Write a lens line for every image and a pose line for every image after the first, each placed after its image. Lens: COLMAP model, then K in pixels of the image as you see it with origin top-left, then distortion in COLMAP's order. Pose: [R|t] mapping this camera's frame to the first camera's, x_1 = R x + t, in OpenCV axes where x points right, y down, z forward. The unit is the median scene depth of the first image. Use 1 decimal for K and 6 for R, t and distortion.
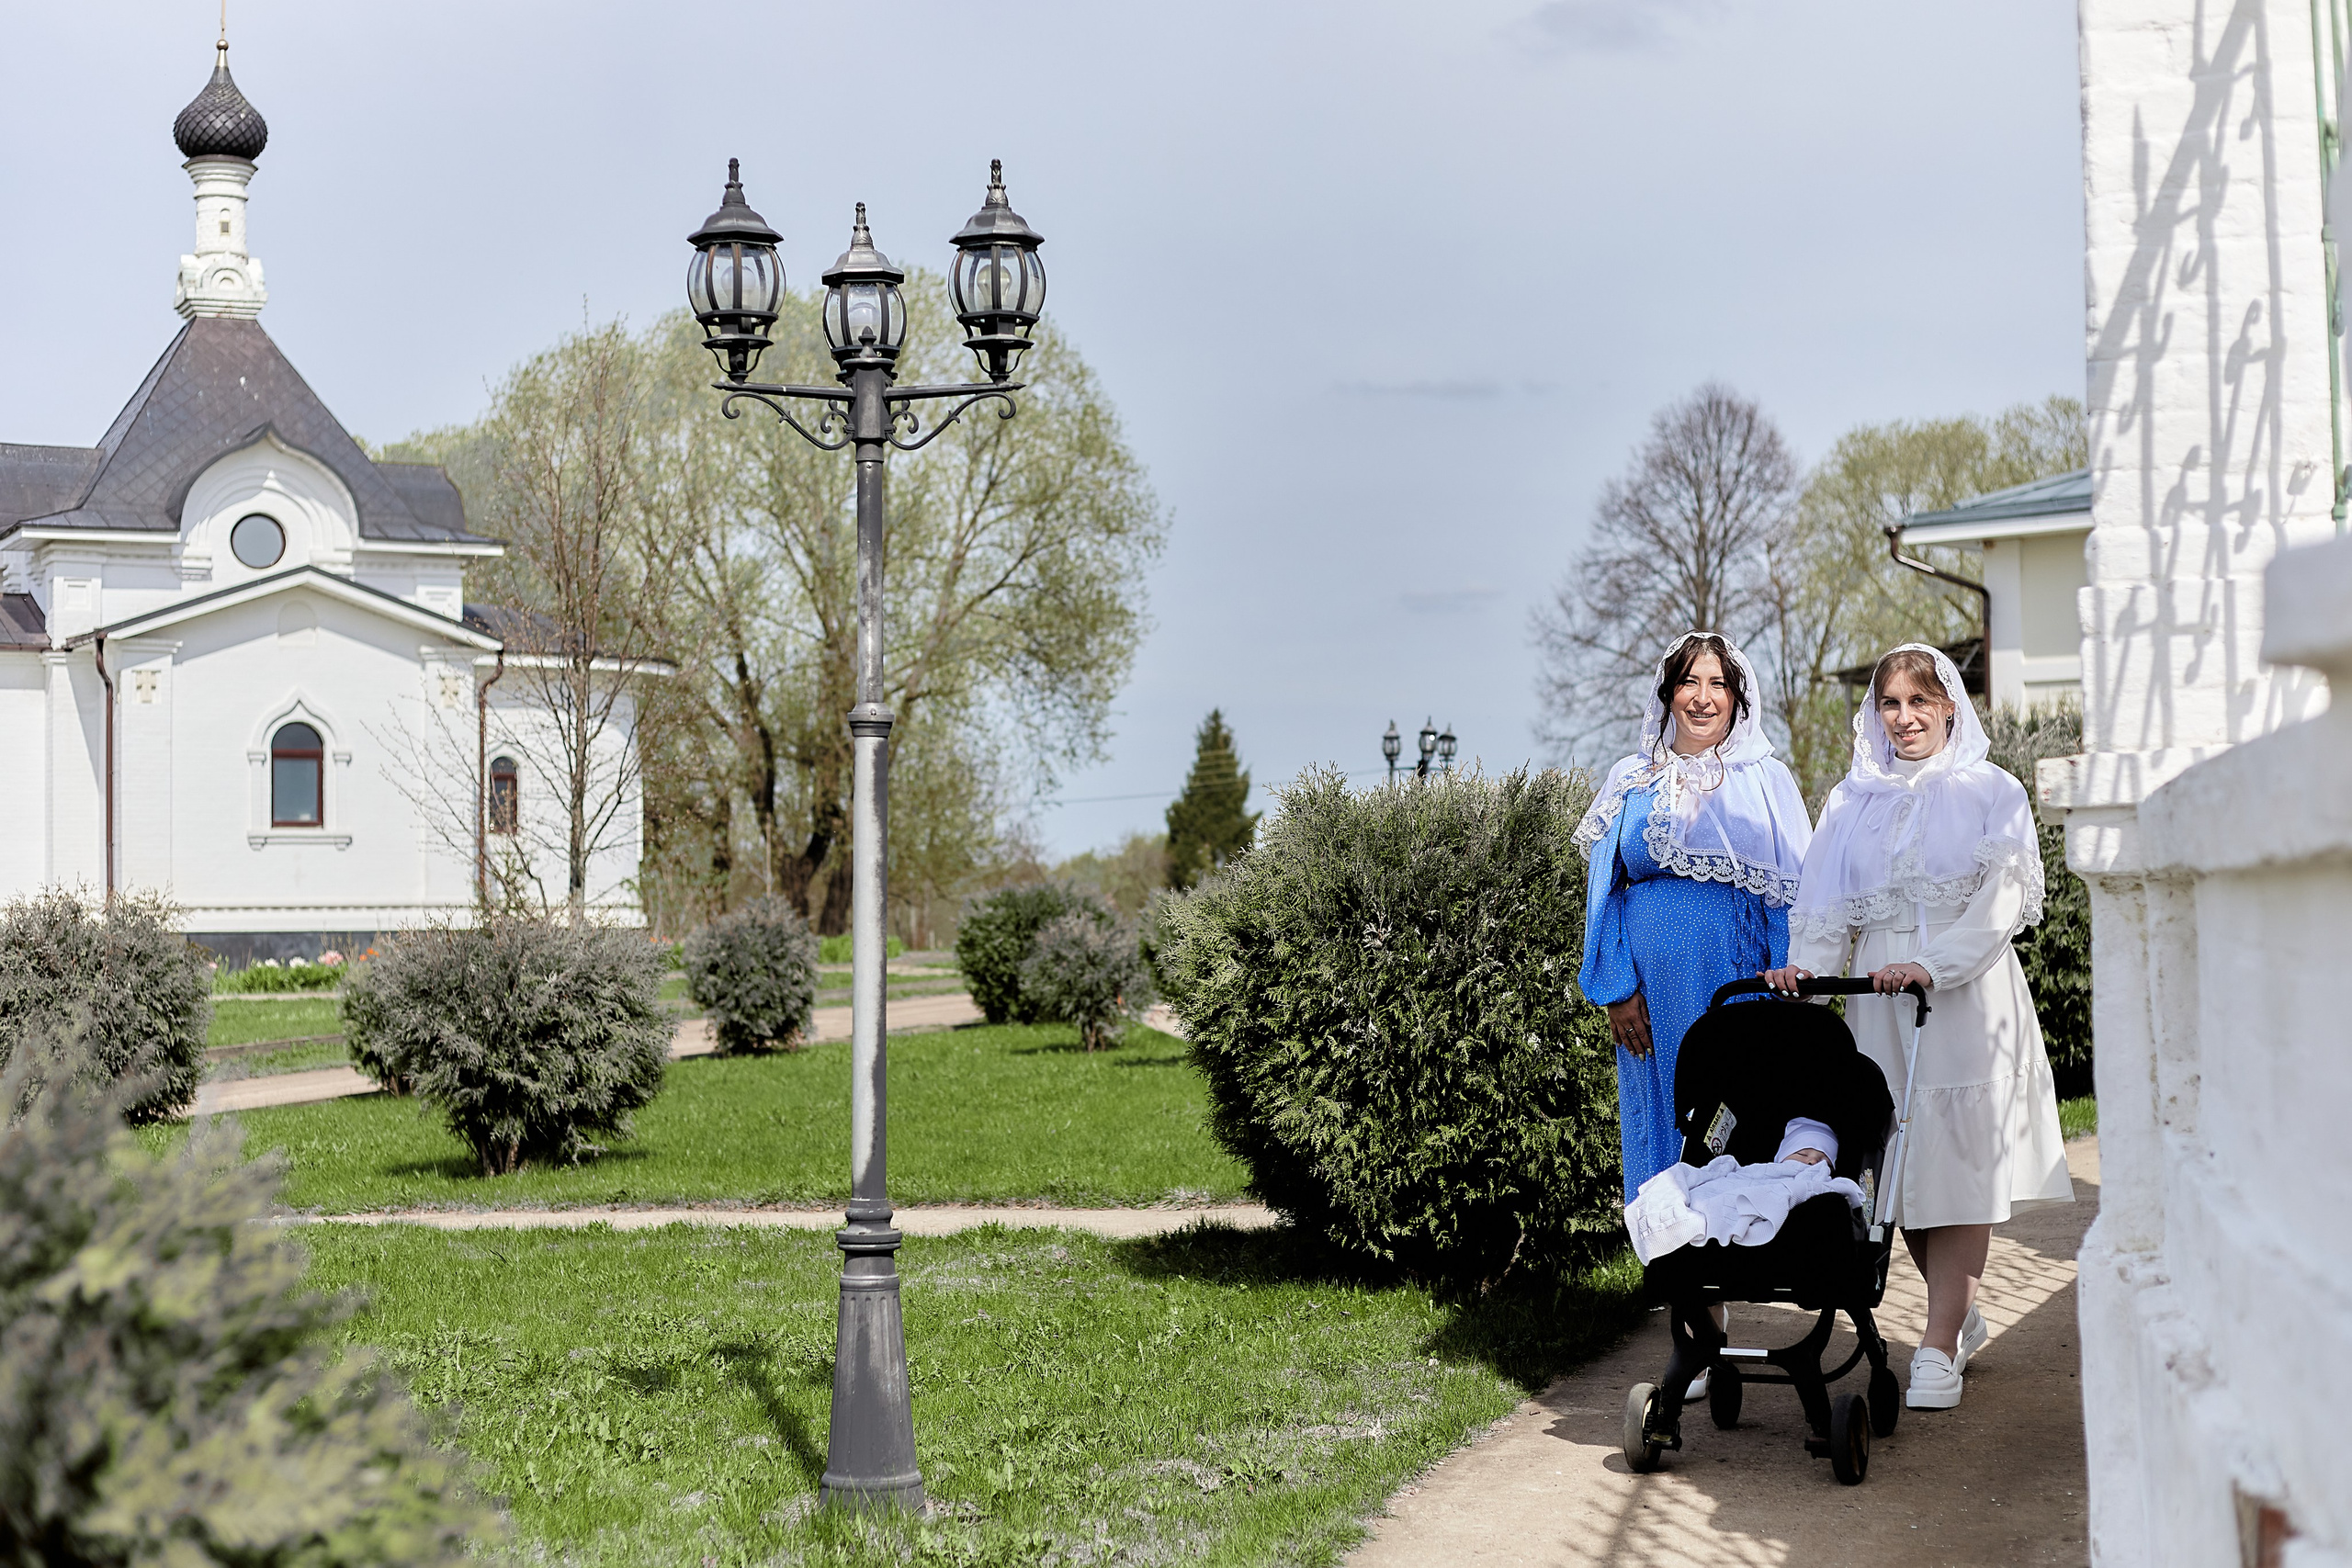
lens RADIAL K [[3476.0, 0, 1176.0], [0, 3476.0, 784.0], [0, 0, 1]] dist [-0.091859, -0.044002]
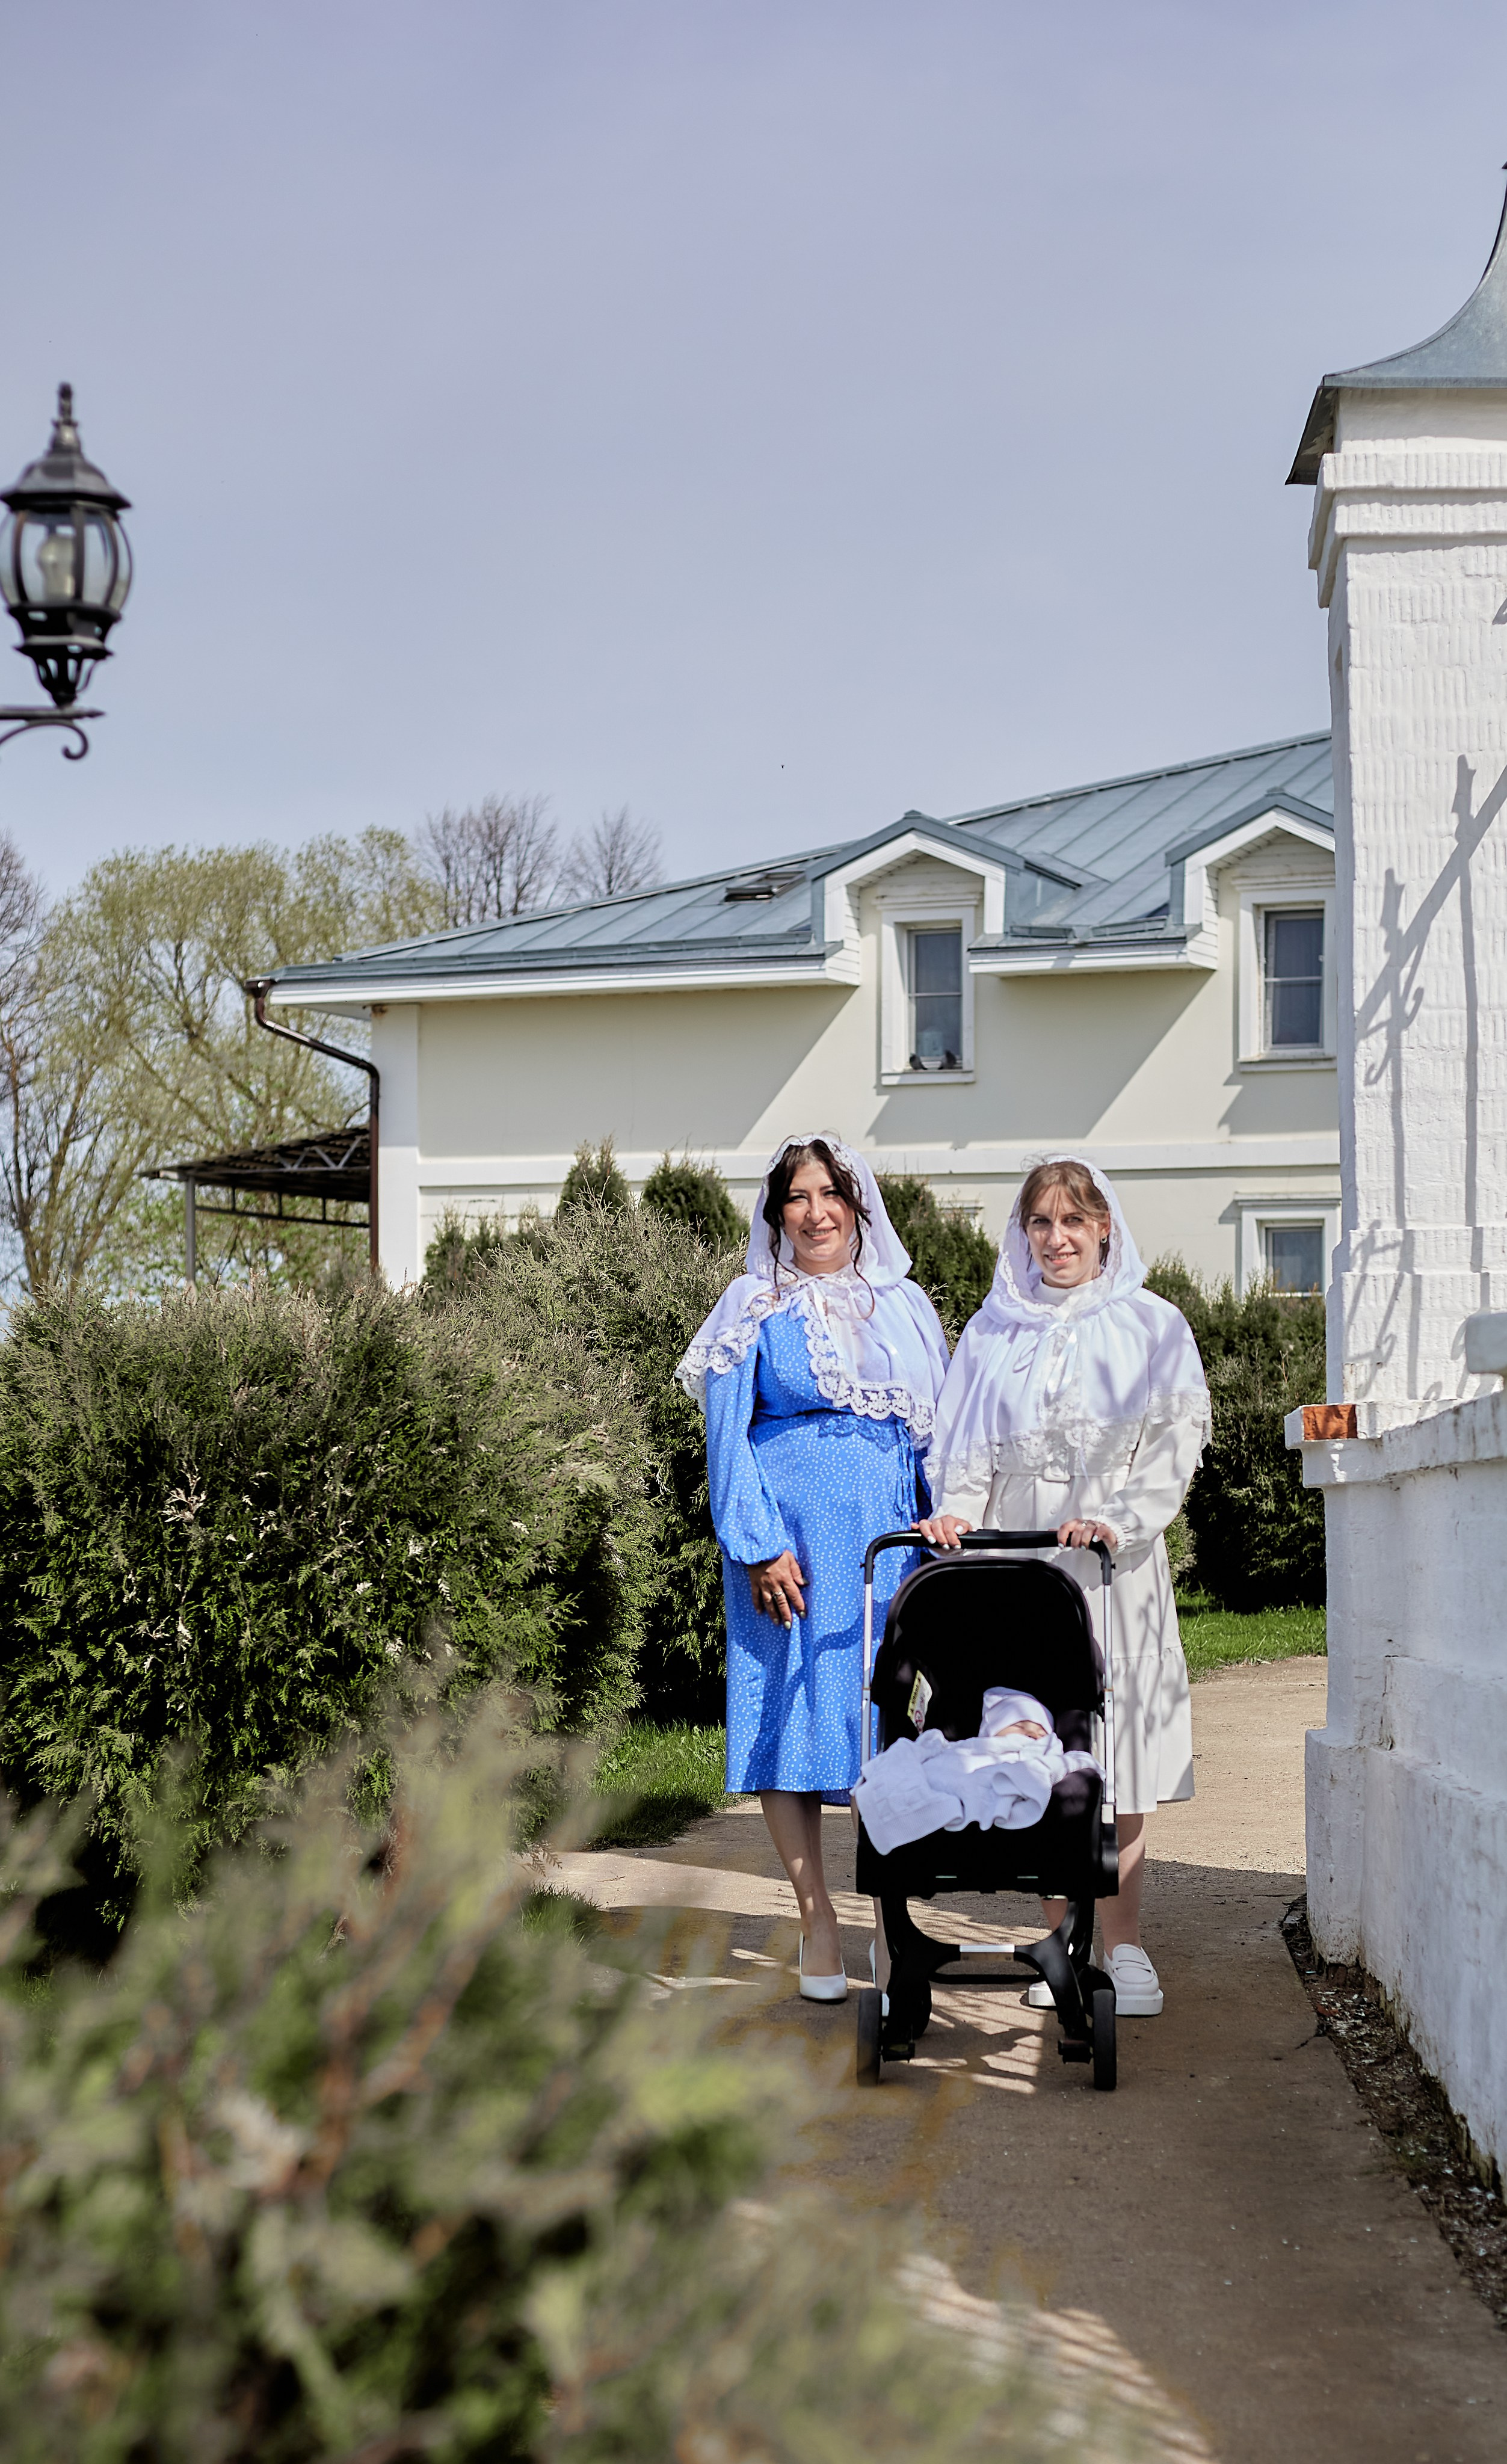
lens RADIAL K [[4446.3, 0, 870.1], [0, 4446.3, 1448.2], [0, 0, 1]] dist [-0.075026, -0.104818]
pose [[0.927281, 0.012771, 0.374149, -0.159742], [-0.024445, 0.999351, 0.026472, 0.003320], [-0.373568, -0.033693, 0.926991, 0.081409]]
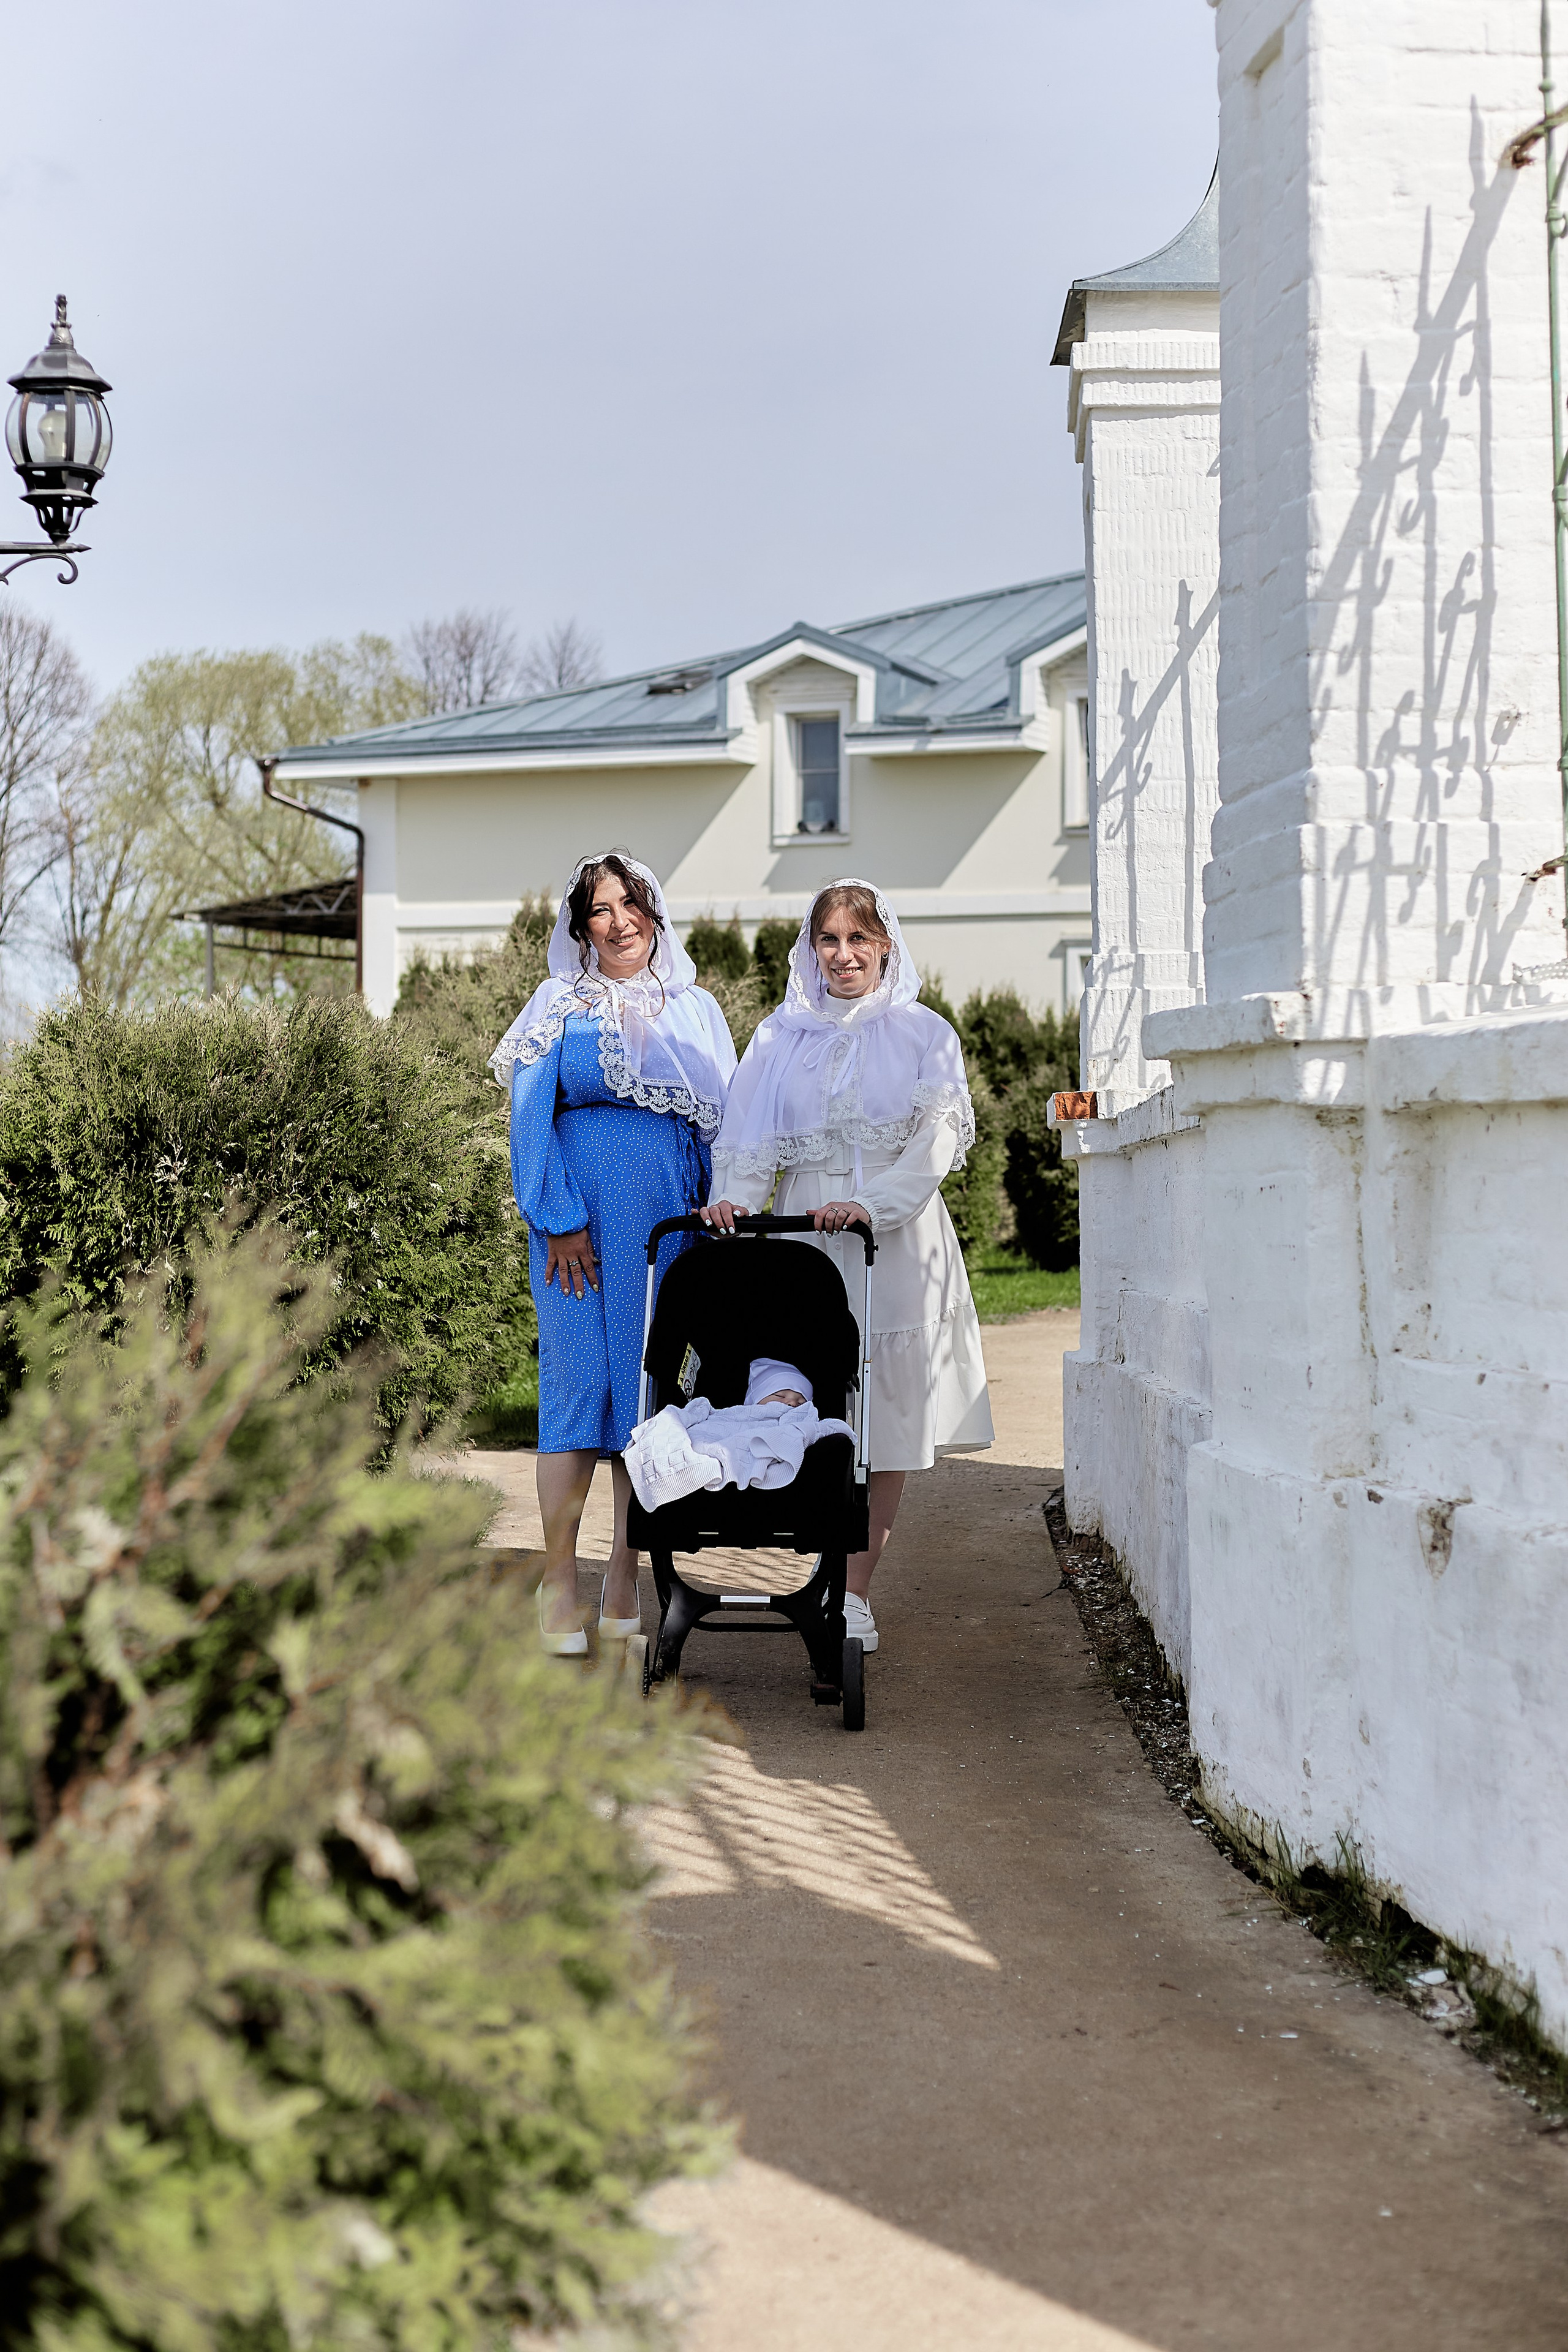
lens RADIAL K [[3674.7, 0, 783.5], [0, 3674.7, 1097.1], [0, 0, 1]] dist [-0.093397, -0.010493]
pose [[0.926957, 0.019763, 0.374646, -0.158982], [-0.026518, 0.999565, 0.012883, 0.007535], [-0.374229, -0.021877, 0.927078, 0.033386]]
